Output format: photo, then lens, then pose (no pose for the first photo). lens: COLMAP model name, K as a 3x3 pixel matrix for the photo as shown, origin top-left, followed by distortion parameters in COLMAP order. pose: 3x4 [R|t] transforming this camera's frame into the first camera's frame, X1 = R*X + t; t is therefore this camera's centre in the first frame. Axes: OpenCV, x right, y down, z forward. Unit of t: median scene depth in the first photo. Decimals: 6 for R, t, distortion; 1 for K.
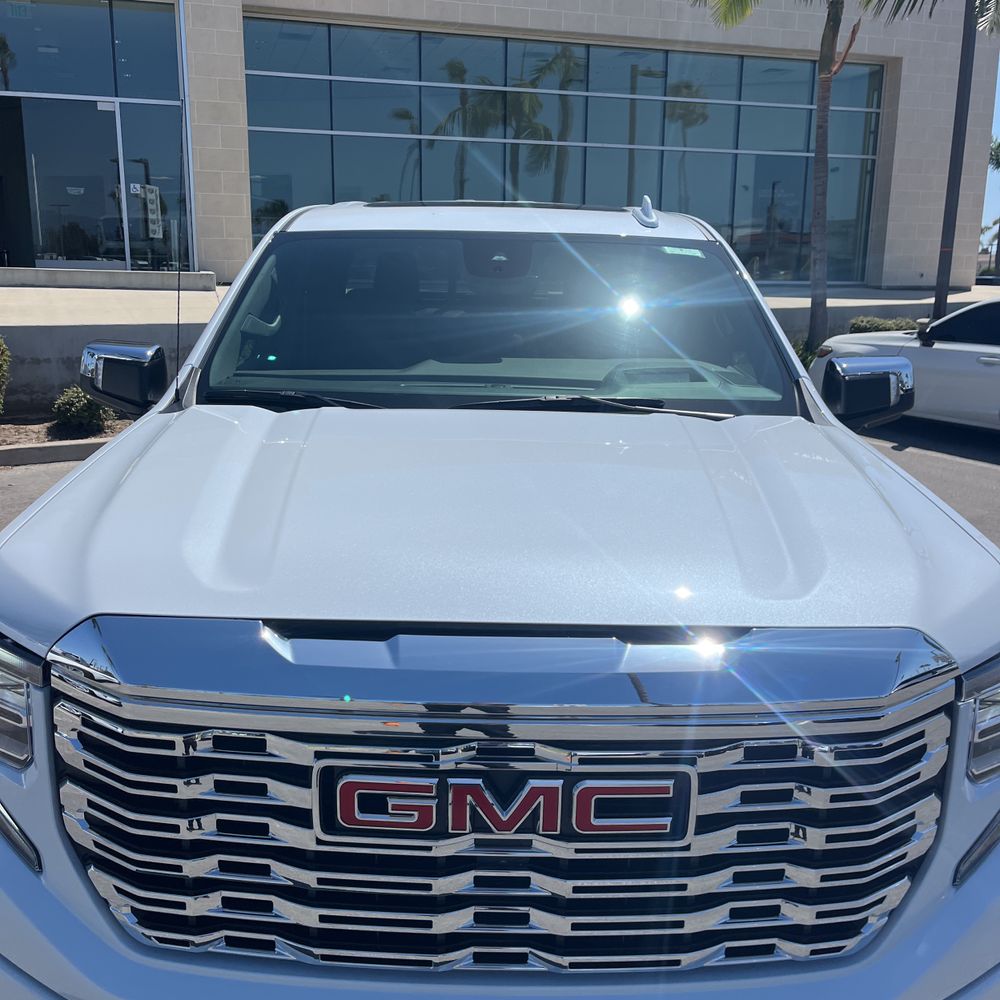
lens RADIAL K [[1013.0, 0, 492.9], [0, 1013.0, 494.8], [0, 0, 1]] dist [0.025668, 0.000000]
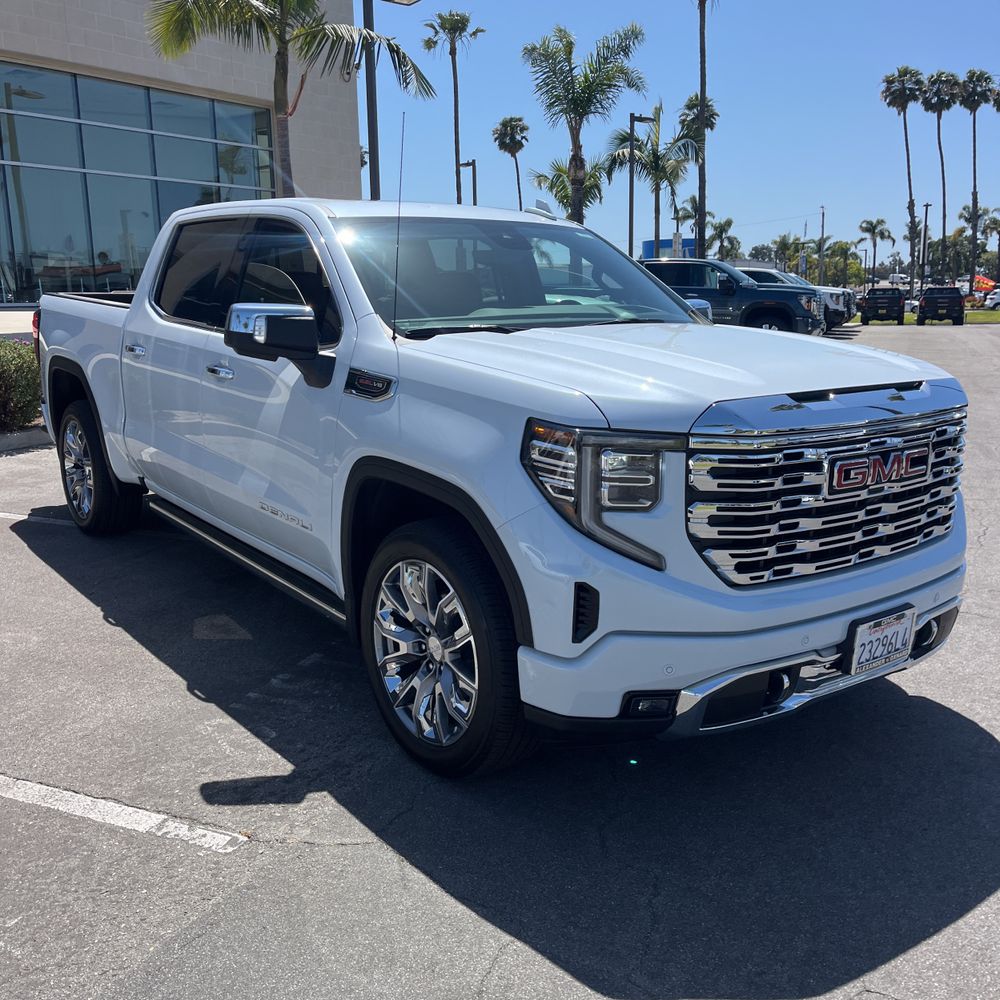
lens RADIAL K [[1013.0, 0, 494.1], [0, 1013.0, 484.1], [0, 0, 1]] dist [0.025668, 0.000000]
pose [[0.796288, -0.126254, 0.591595, -1.846211], [0.149918, 0.988656, 0.009202, 0.192301], [-0.586045, 0.081363, 0.806183, -0.226755]]
